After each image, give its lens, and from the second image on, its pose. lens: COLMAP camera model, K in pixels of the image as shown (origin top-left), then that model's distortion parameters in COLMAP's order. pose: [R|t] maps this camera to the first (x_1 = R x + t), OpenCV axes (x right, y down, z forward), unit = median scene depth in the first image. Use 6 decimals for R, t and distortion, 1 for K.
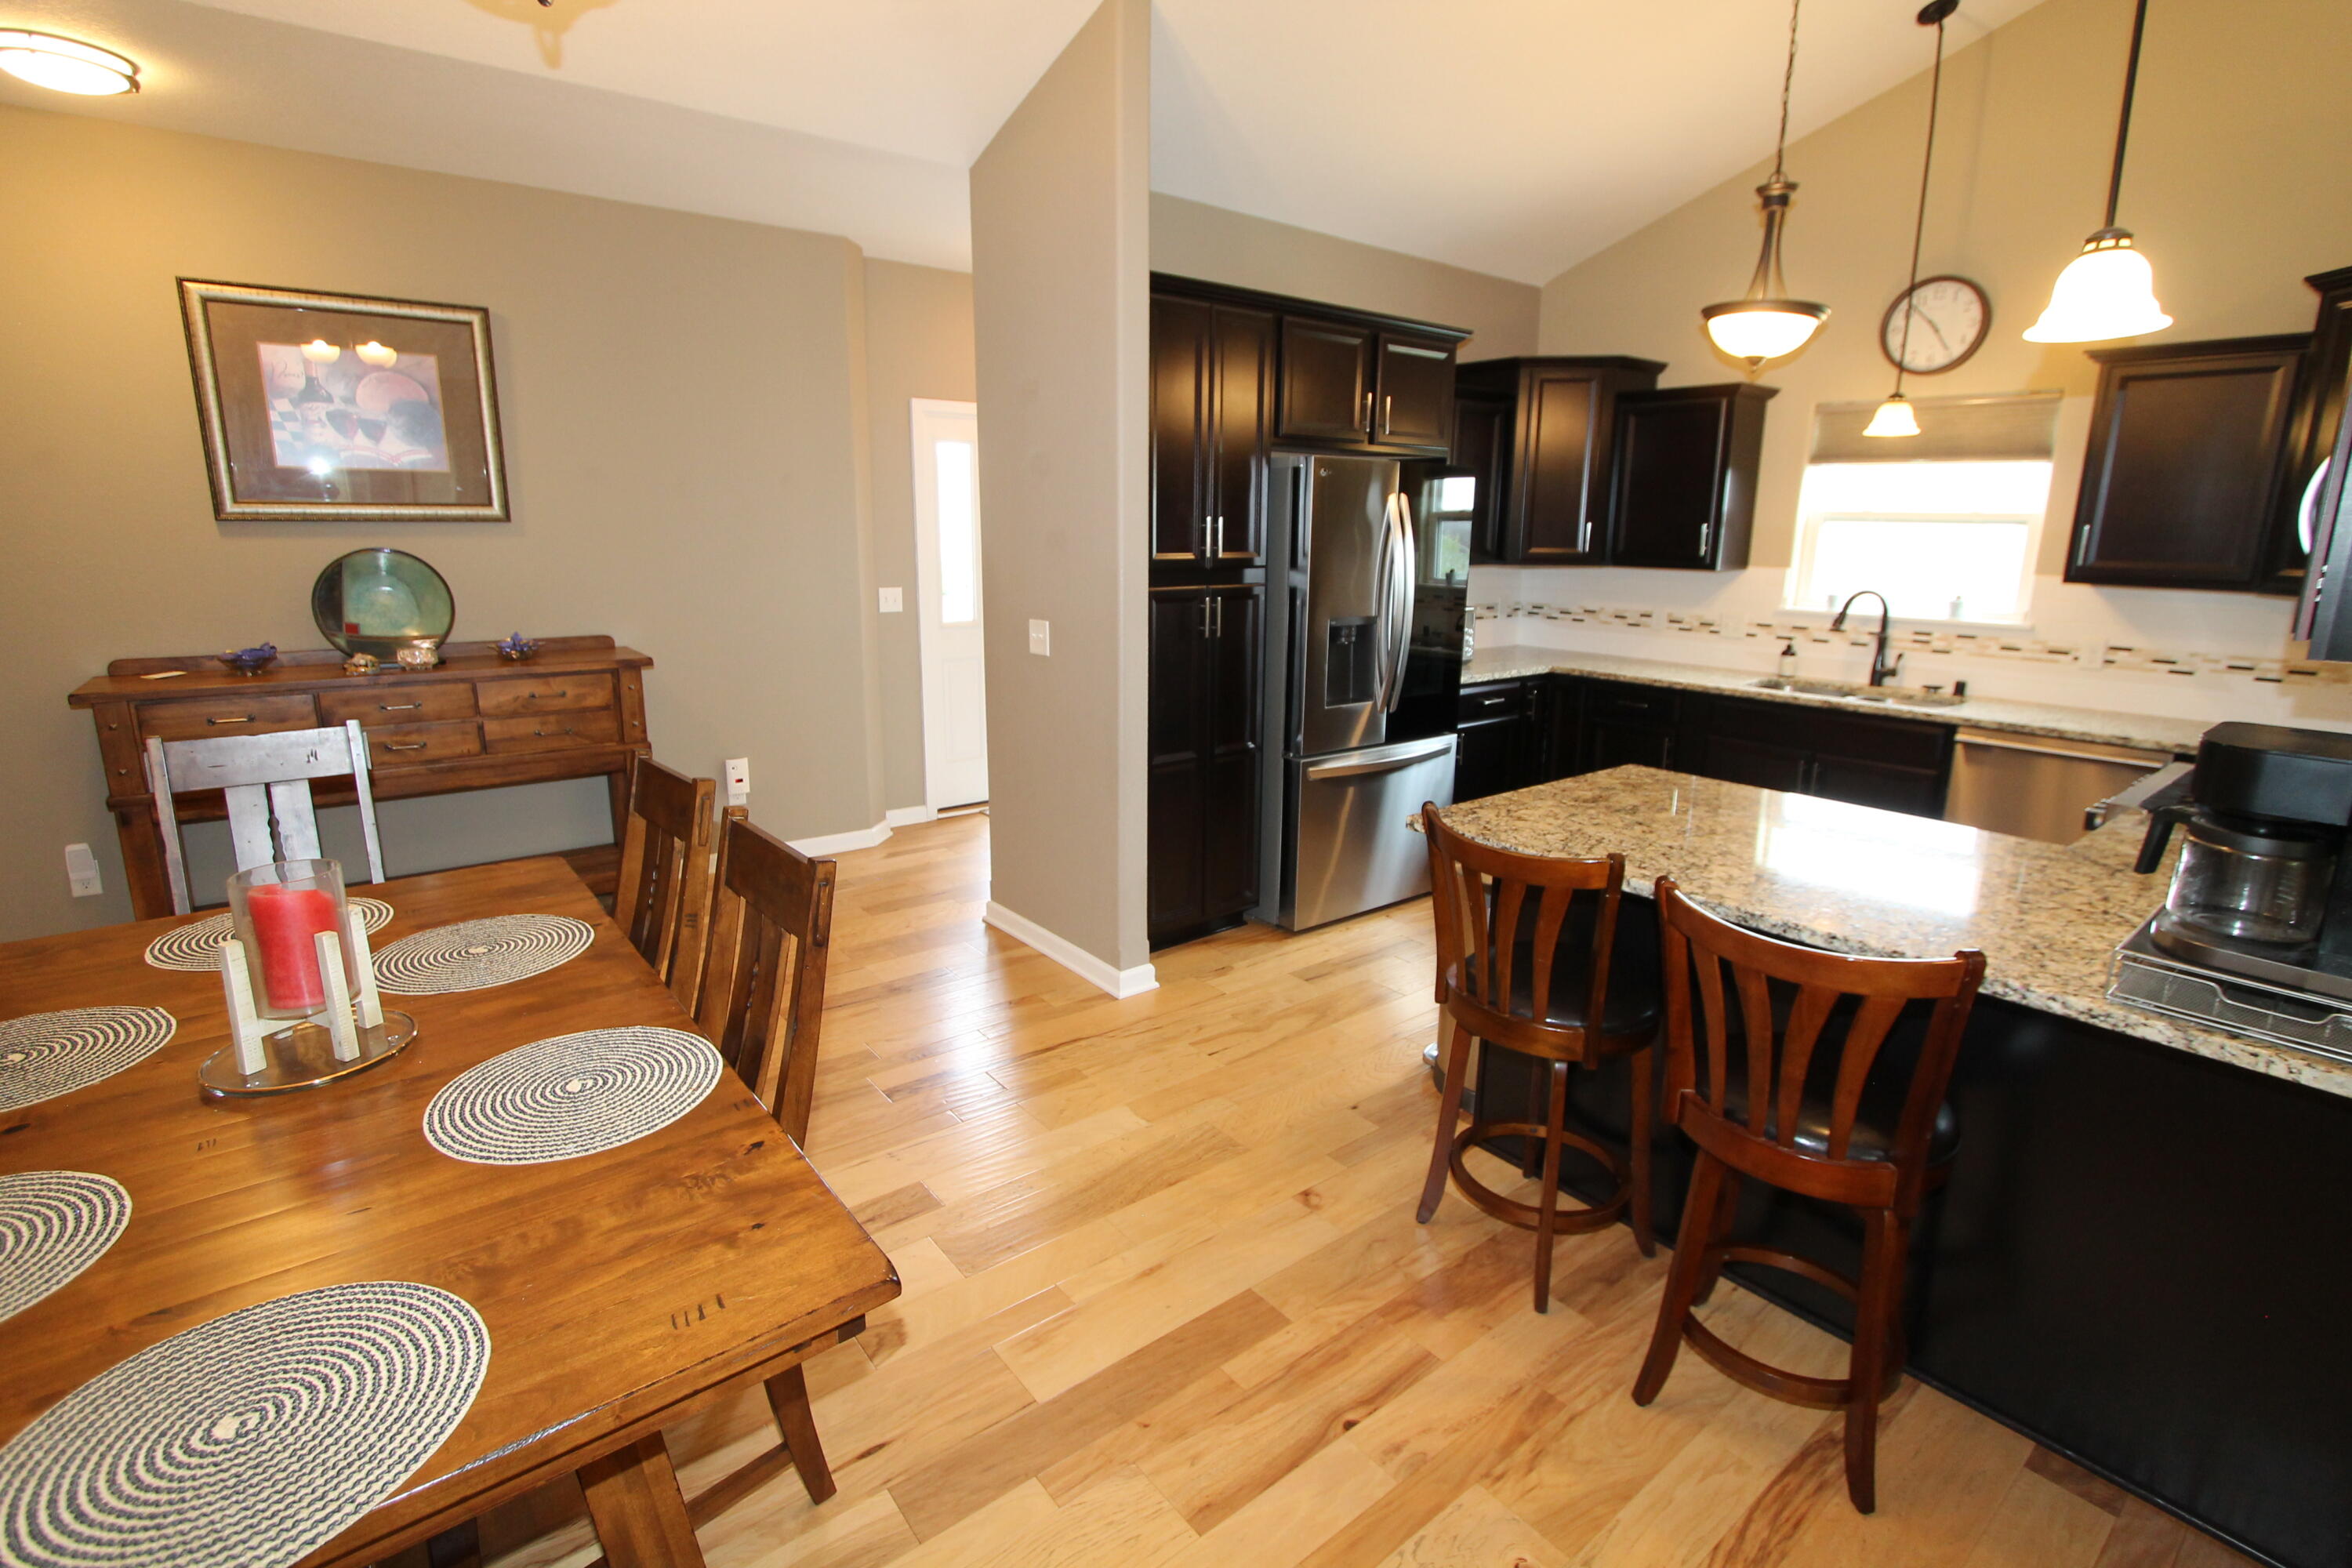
lens RADIAL K [[1097.9, 0, 1174.0], [0, 1097.9, 763.5], [0, 0, 1]] dist [-0.019161, 0.003398]
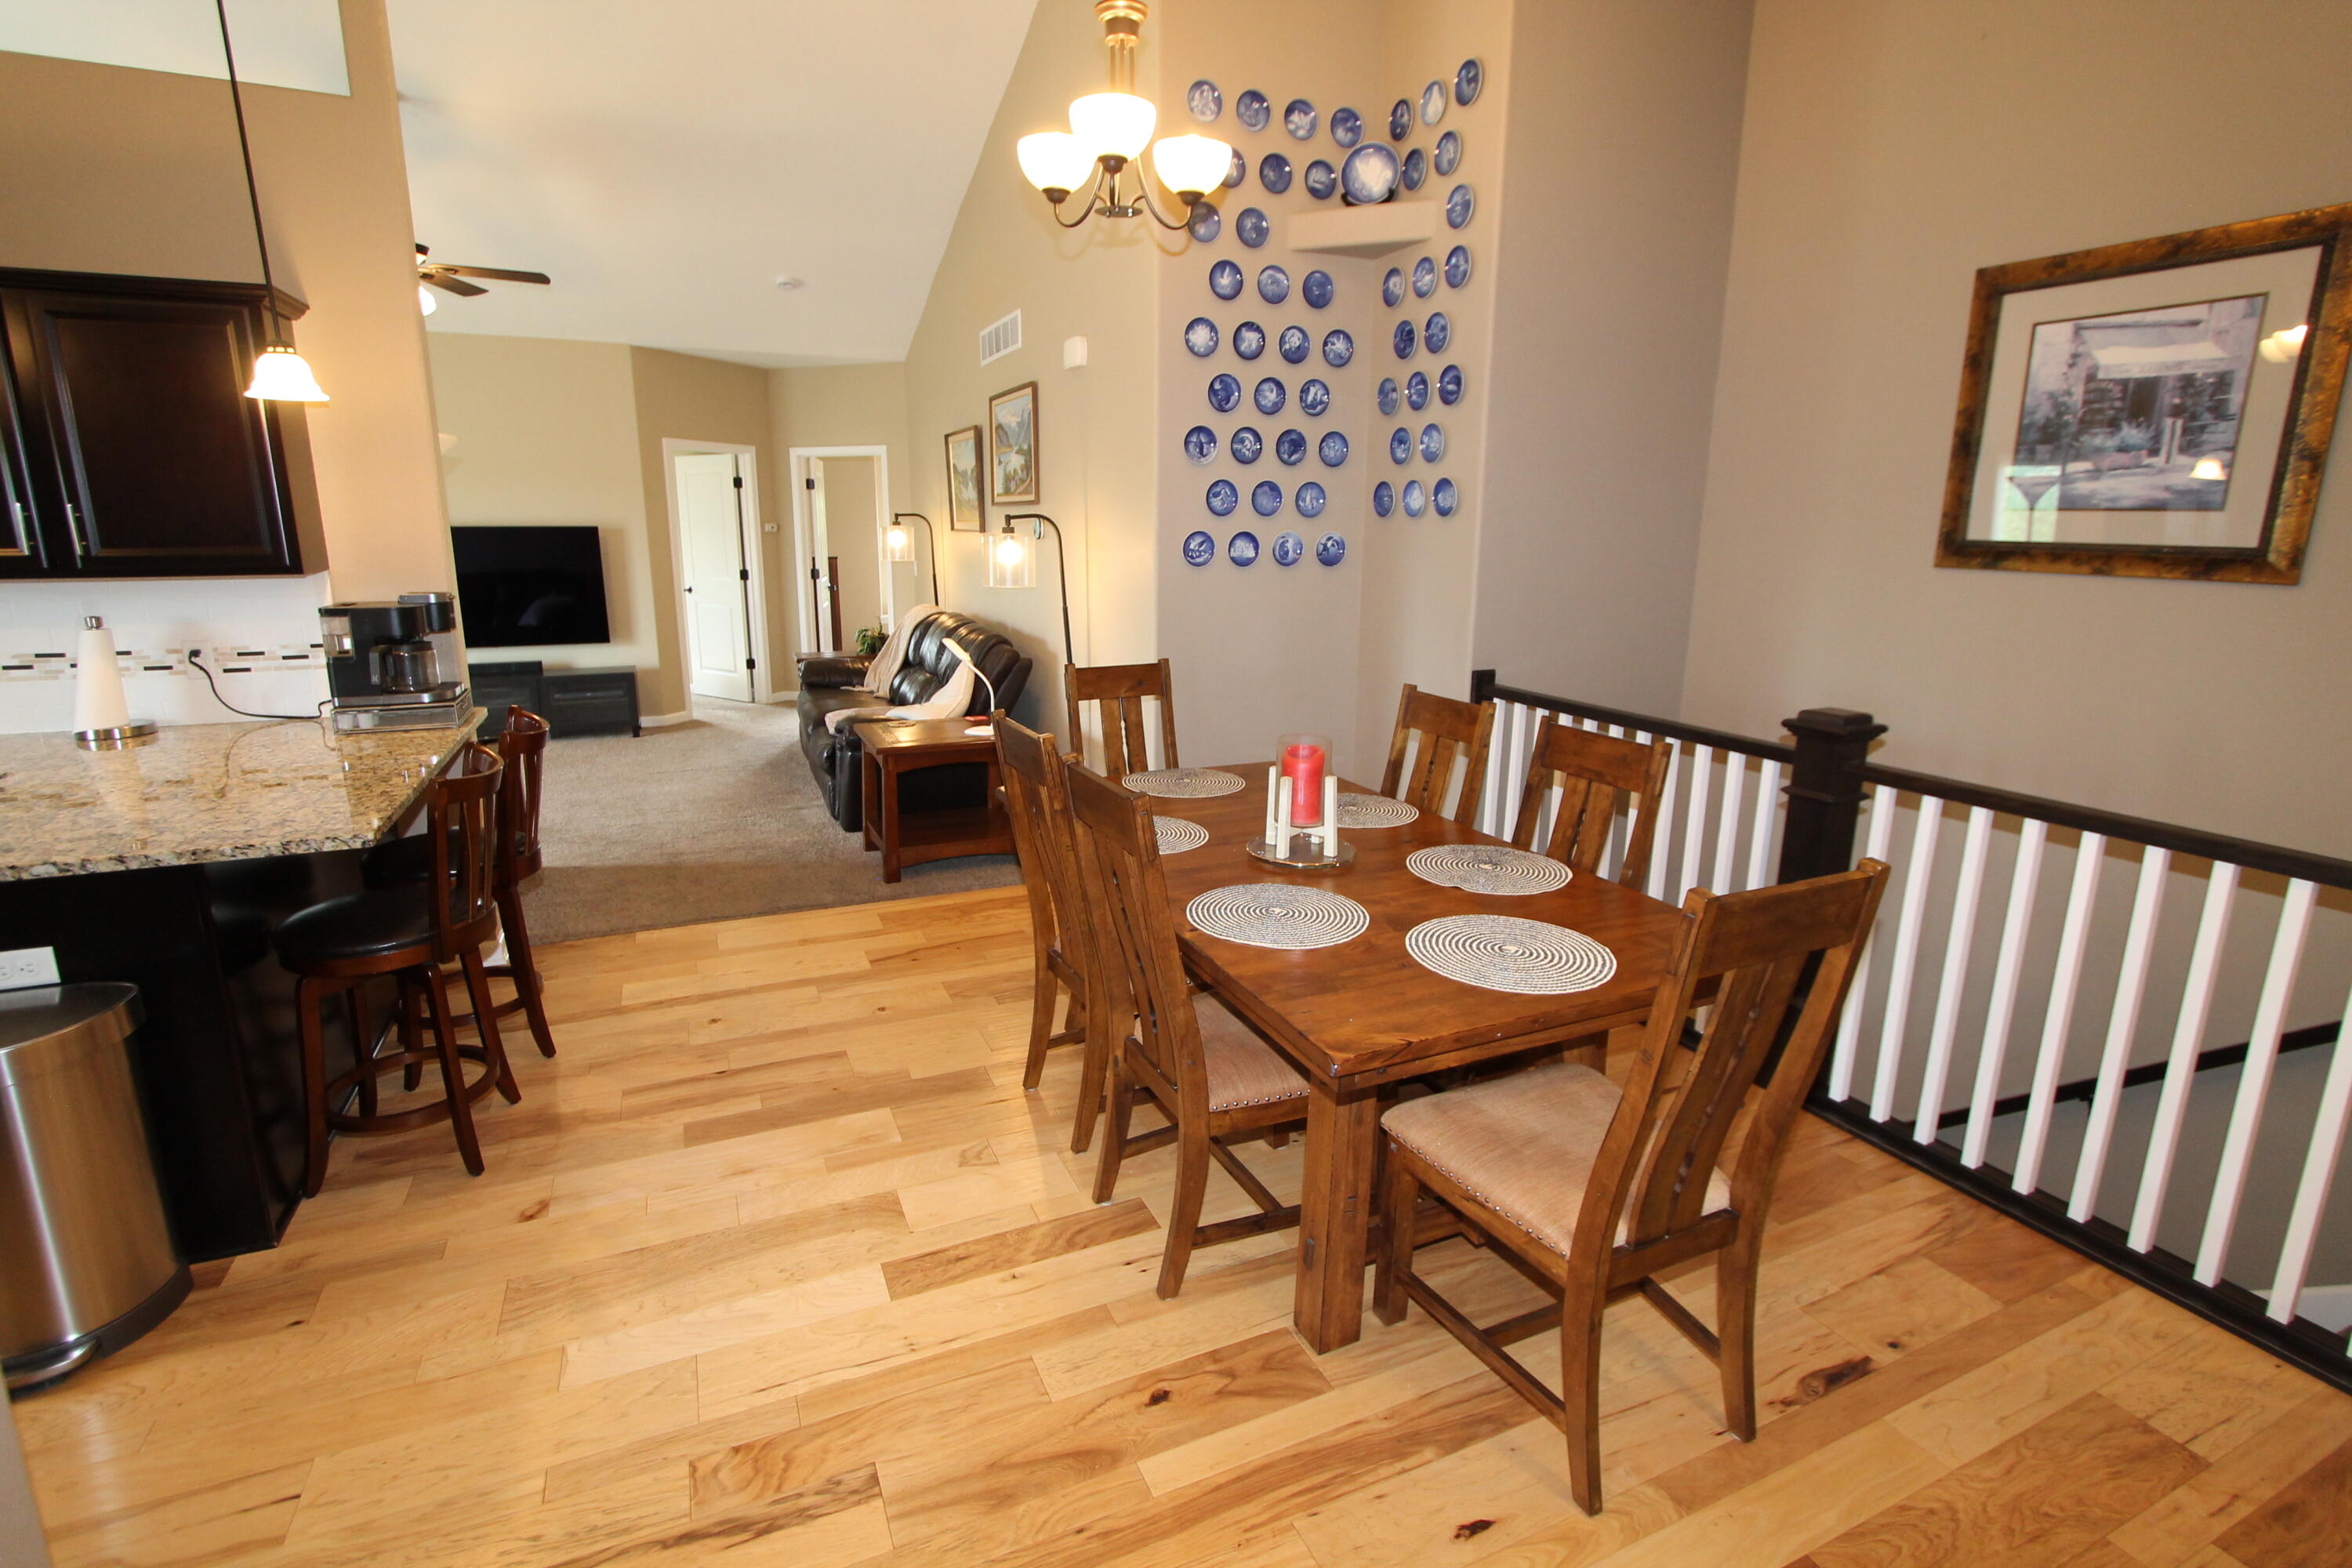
lens RADIAL K [[1097.9, 0, 1173.8], [0, 1097.9, 762.3], [0, 0, 1]] dist [-0.019161, 0.003398]
pose [[-0.970712, -0.072751, 0.228964, -0.401983], [0.030961, 0.907218, 0.419520, -0.228329], [-0.238241, 0.414323, -0.878395, 1.003798]]
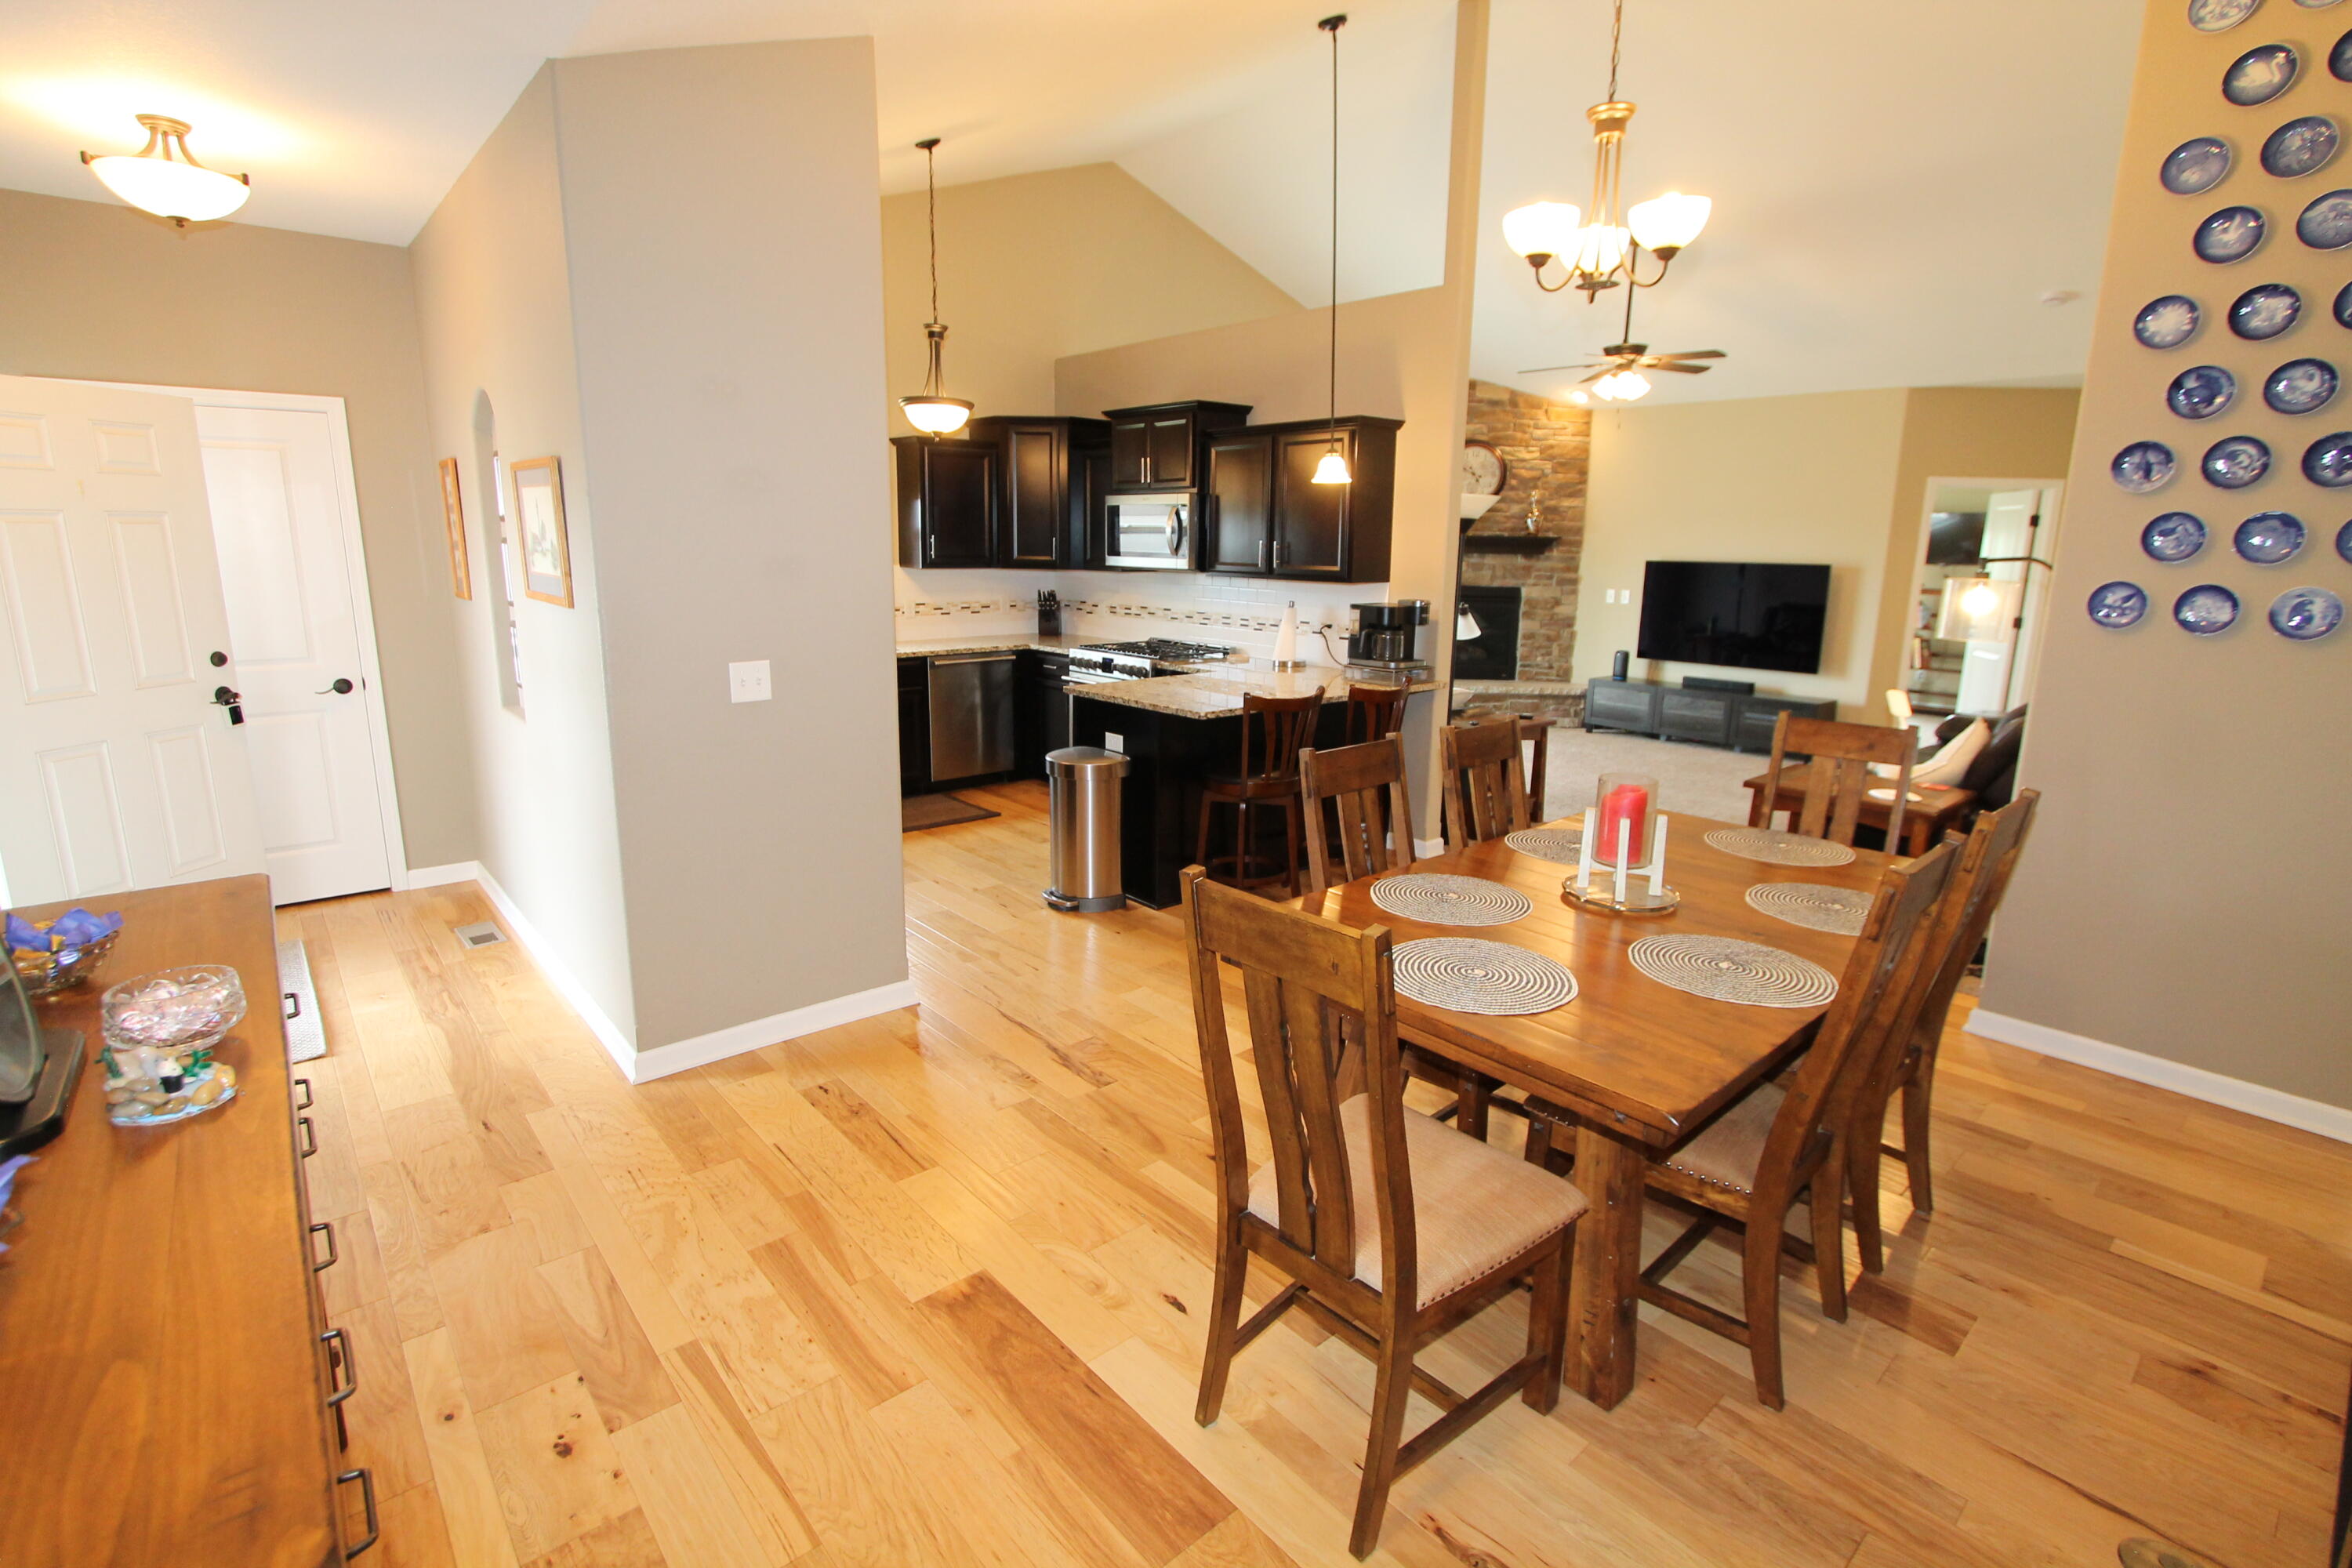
lens RADIAL K [[1097.9, 0, 1169.1], [0, 1097.9, 761.1], [0, 0, 1]] dist [-0.019161, 0.003398]
pose [[-0.046012, -0.211200, 0.976359, -0.949231], [0.201774, 0.955283, 0.216150, -0.167367], [-0.978351, 0.206949, -0.001340, 0.664551]]
